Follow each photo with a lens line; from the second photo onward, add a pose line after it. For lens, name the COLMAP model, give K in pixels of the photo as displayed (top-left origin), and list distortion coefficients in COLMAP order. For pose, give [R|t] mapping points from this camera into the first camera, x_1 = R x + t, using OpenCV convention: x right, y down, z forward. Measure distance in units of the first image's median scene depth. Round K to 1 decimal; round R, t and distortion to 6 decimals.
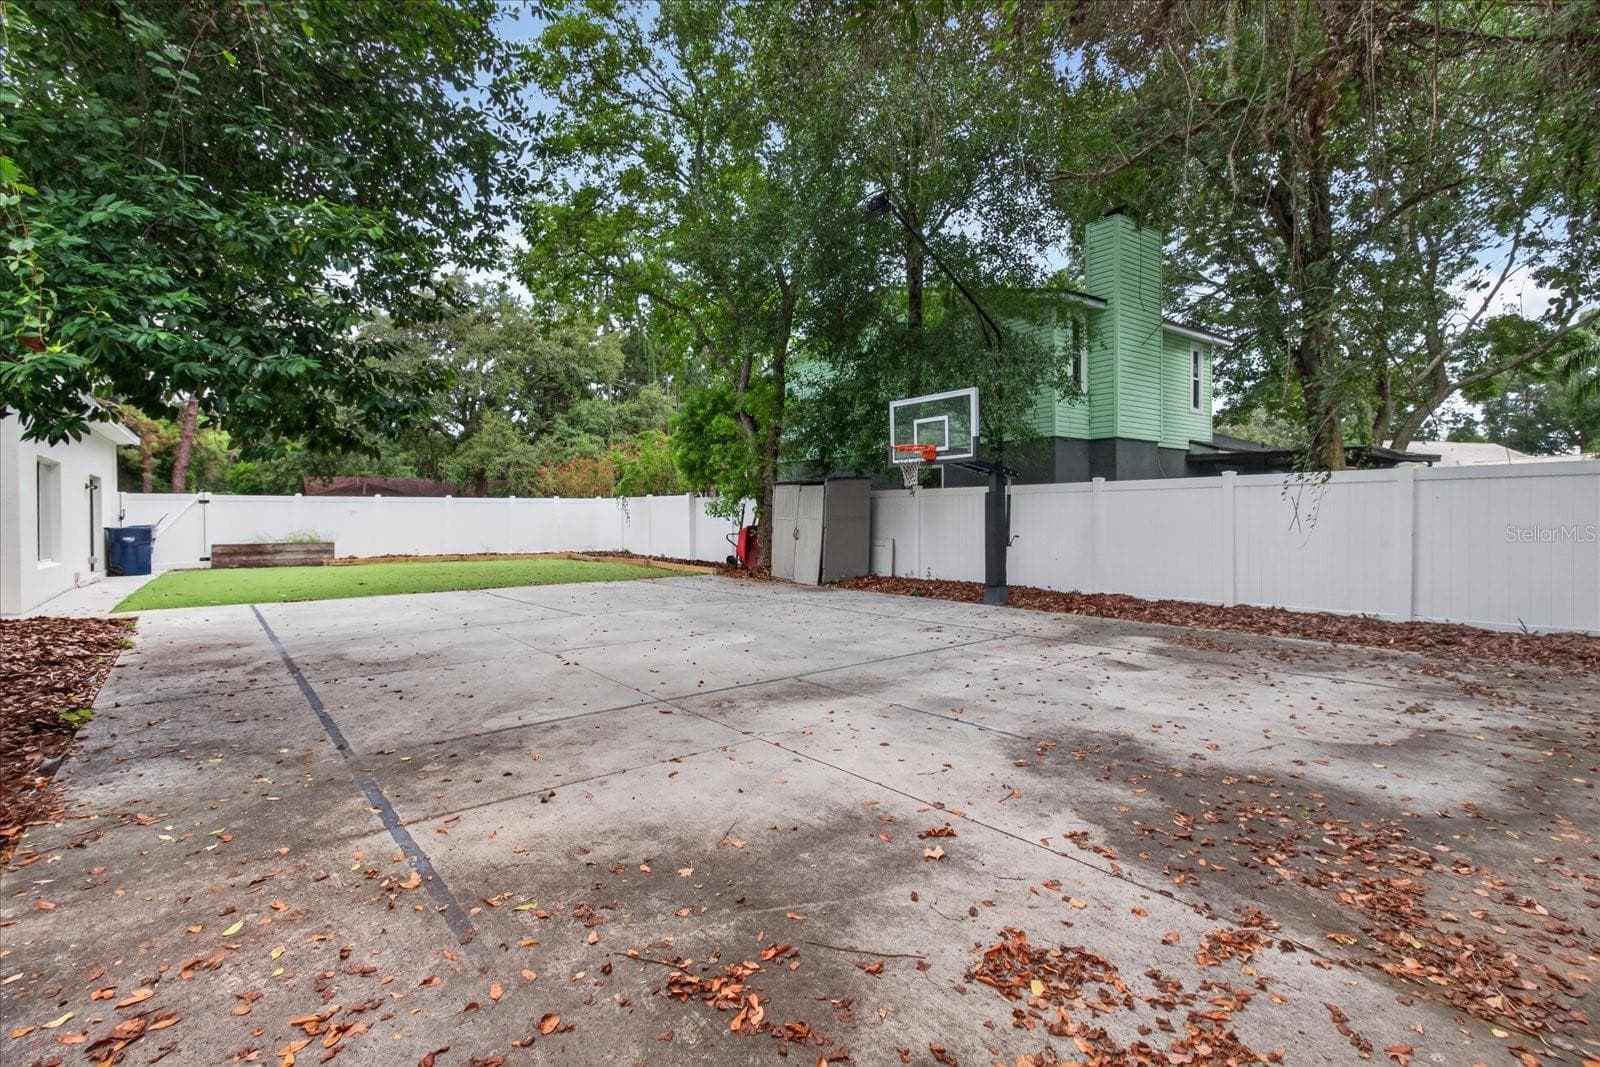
lens RADIAL K [[753.1, 0, 799.9], [0, 753.1, 522.2], [0, 0, 1]] dist [-0.000917, 0.013654]
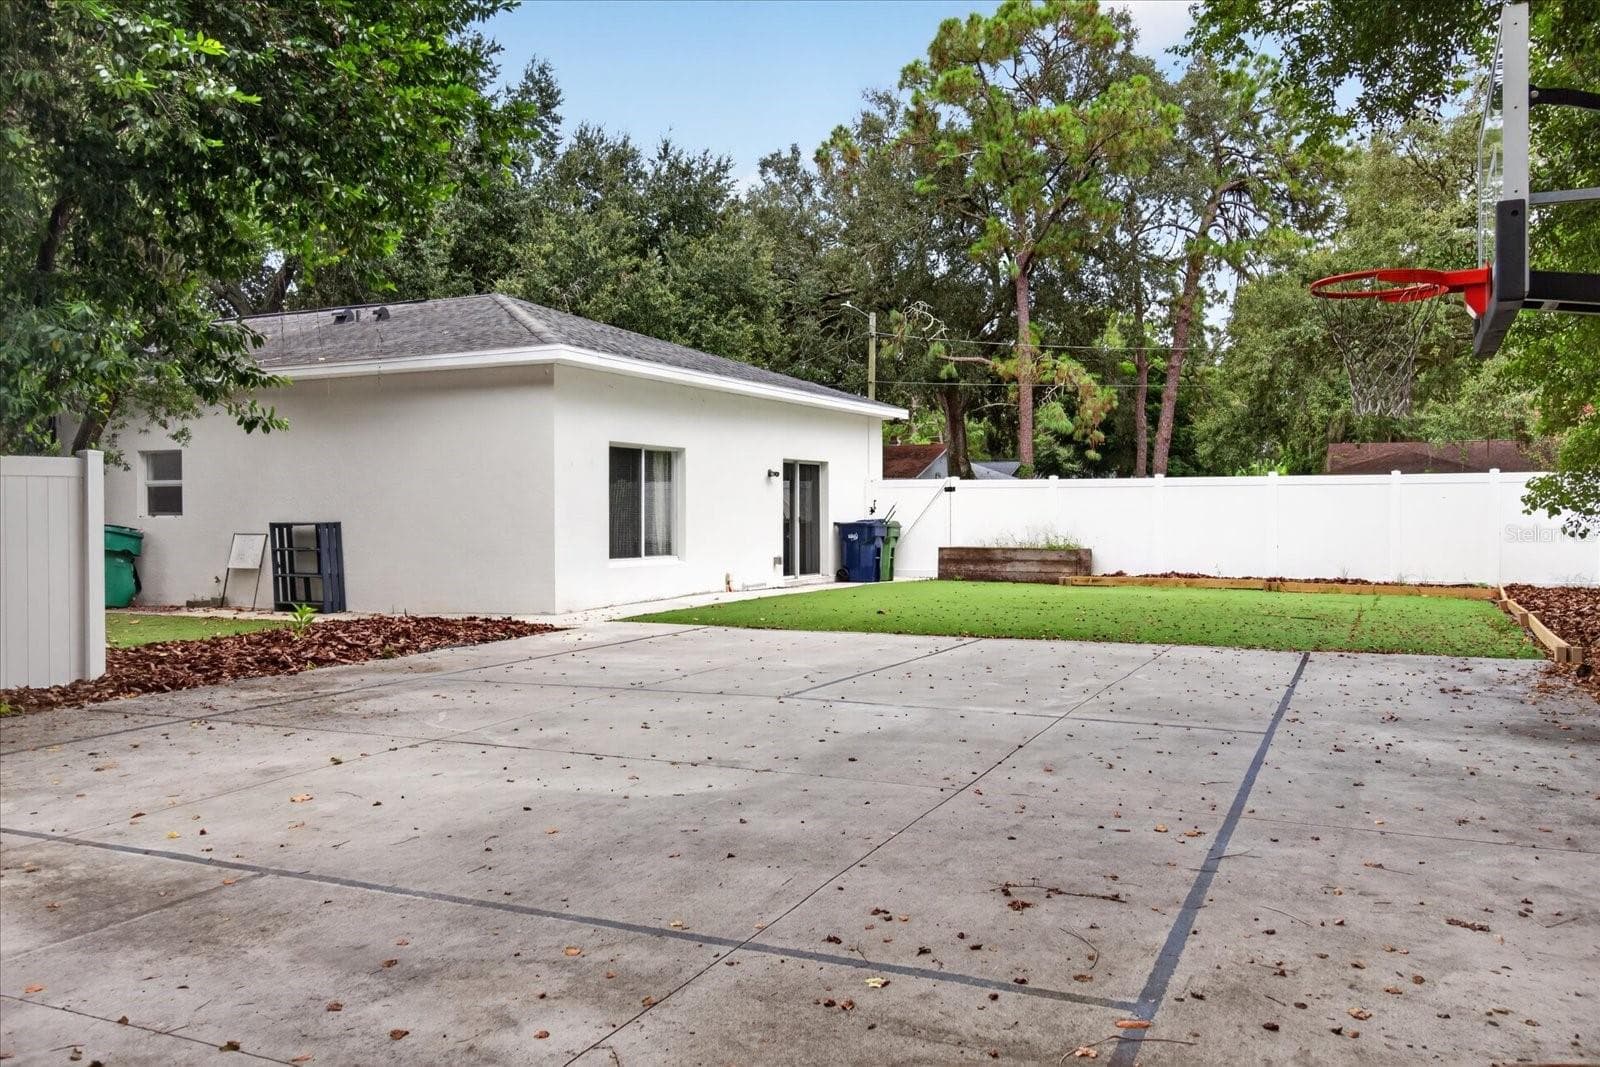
lens RADIAL K [[1279.3, 0, 793.3], [0, 1279.3, 515.0], [0, 0, 1]] dist [0.059041, -0.000040]
pose [[0.438272, 0.008666, -0.898801, 0.281241], [-0.008448, 0.999949, 0.005521, -0.007251], [0.898803, 0.005173, 0.438323, 0.307666]]
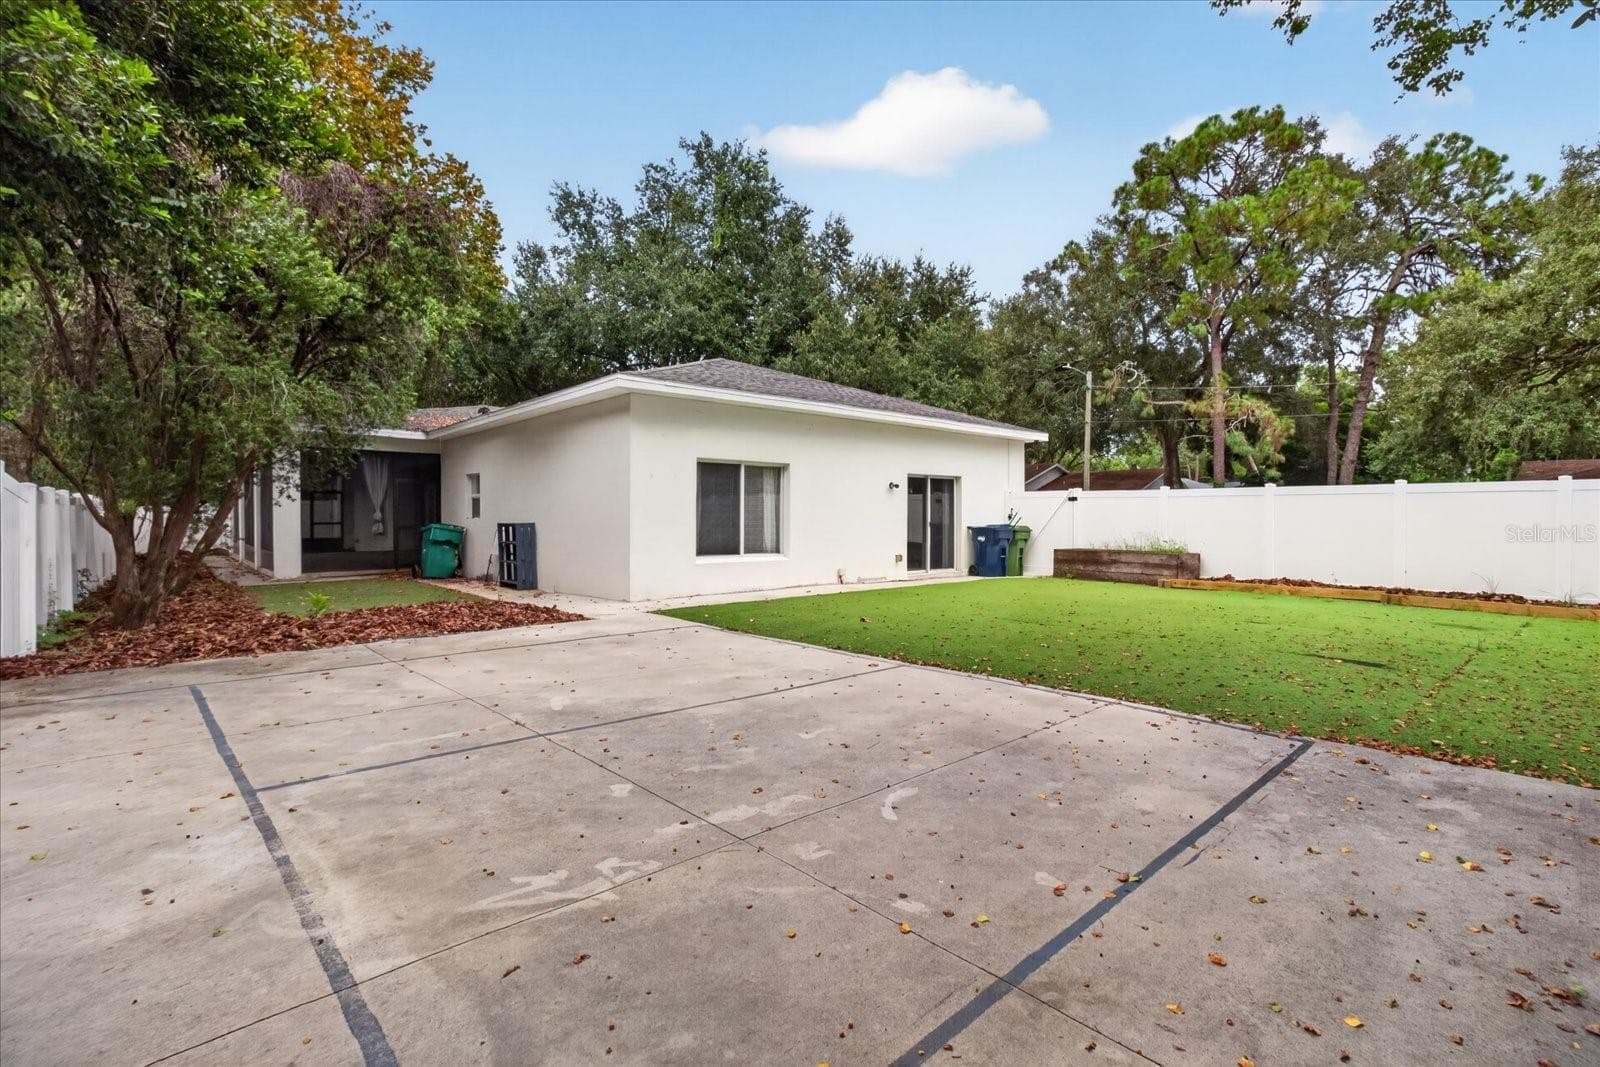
lens RADIAL K [[753.1, 0, 799.9], [0, 753.1, 522.2], [0, 0, 1]] dist [-0.000917, 0.013654]
pose [[0.070492, 0.015587, -0.997391, 0.053174], [-0.012558, 0.999813, 0.014737, -0.009054], [0.997433, 0.011486, 0.070675, 0.628601]]
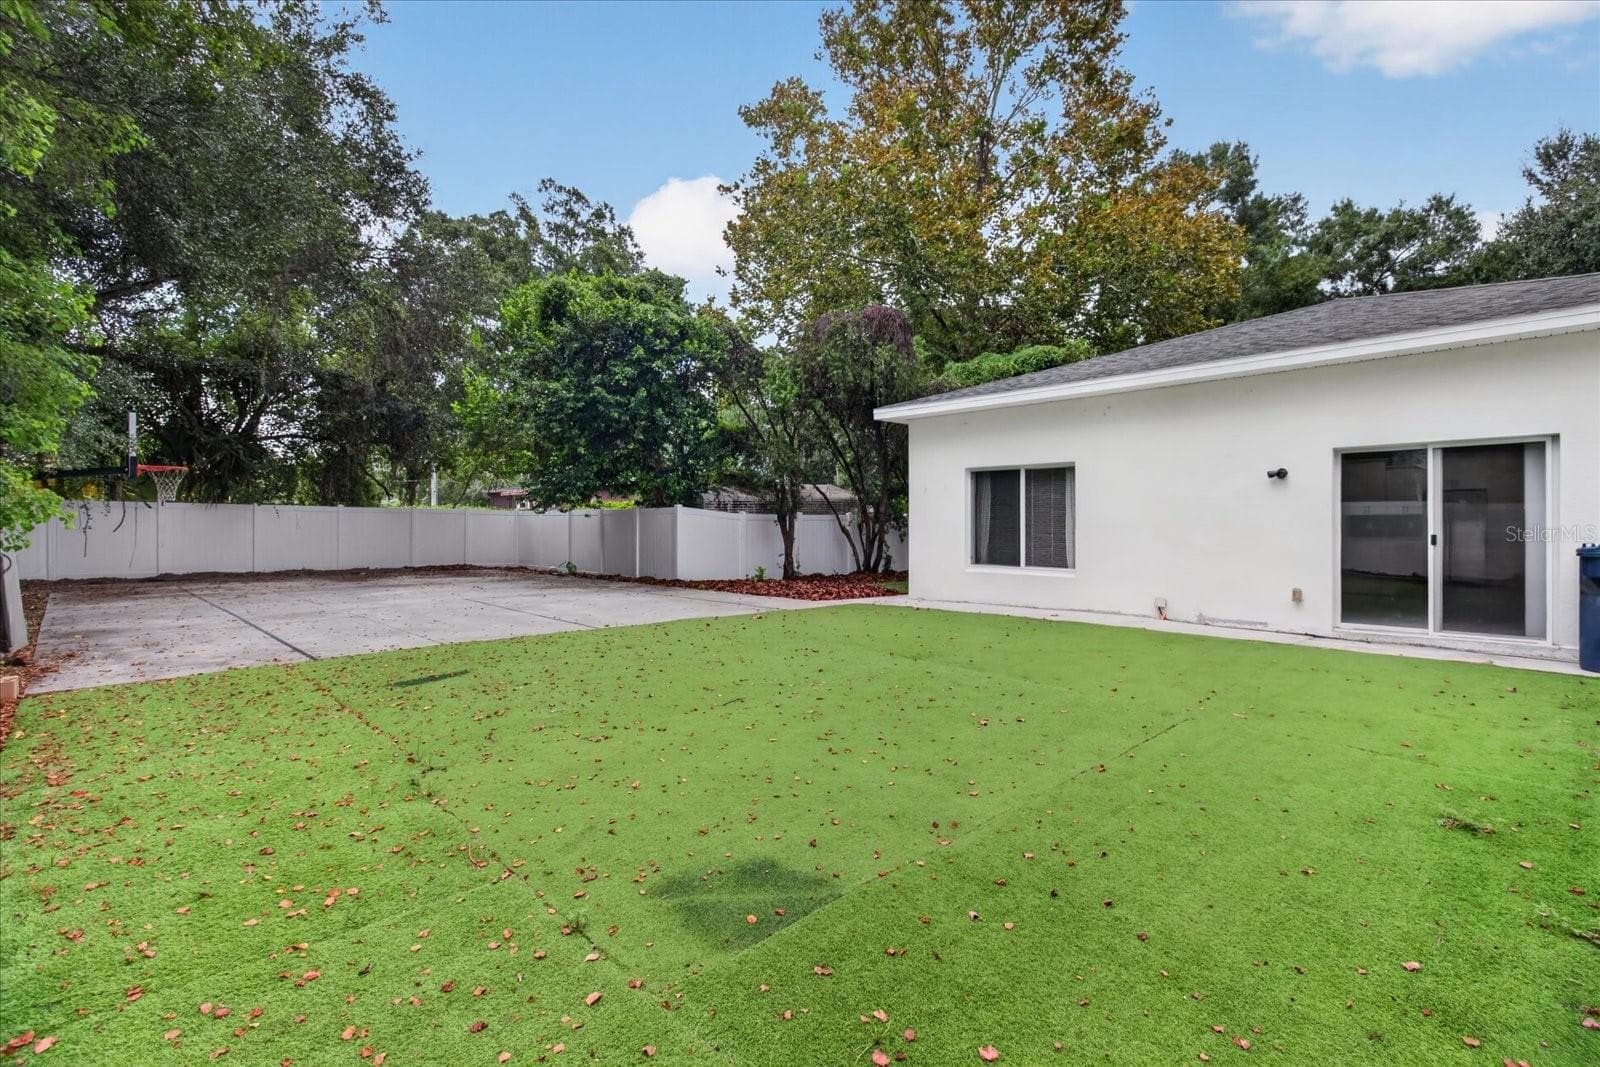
lens RADIAL K [[753.1, 0, 799.9], [0, 753.1, 522.2], [0, 0, 1]] dist [-0.000917, 0.013654]
pose [[-0.996716, 0.005346, -0.080799, -0.389681], [0.004979, 0.999976, 0.004750, -0.010004], [0.080822, 0.004332, -0.996719, 1.237044]]
